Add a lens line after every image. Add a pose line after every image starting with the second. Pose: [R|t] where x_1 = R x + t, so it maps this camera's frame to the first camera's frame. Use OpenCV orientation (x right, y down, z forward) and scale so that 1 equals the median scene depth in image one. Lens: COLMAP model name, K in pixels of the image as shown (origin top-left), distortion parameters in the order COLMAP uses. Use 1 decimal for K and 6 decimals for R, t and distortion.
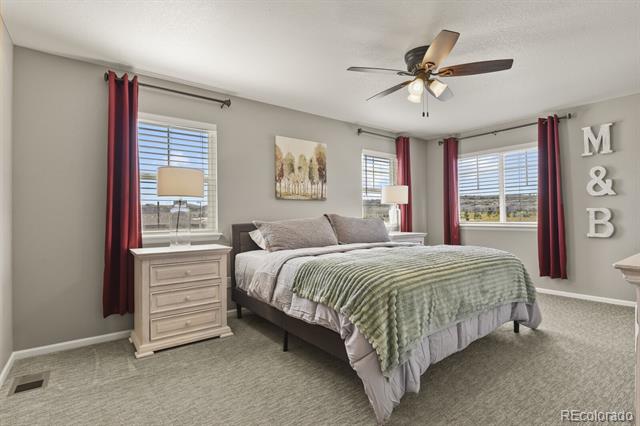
lens RADIAL K [[313.4, 0, 322.3], [0, 313.4, 220.4], [0, 0, 1]] dist [-0.000422, -0.011142]
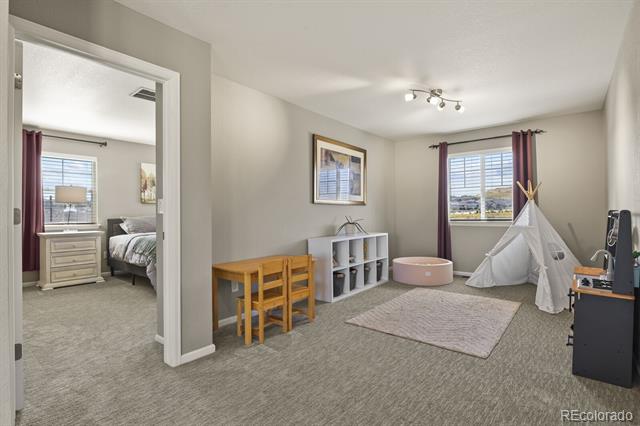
lens RADIAL K [[313.4, 0, 322.3], [0, 313.4, 220.4], [0, 0, 1]] dist [-0.000422, -0.011142]
pose [[0.974467, 0.001306, 0.224527, 0.514368], [-0.002766, 0.999977, 0.006188, 0.008995], [-0.224514, -0.006651, 0.974448, -0.987981]]
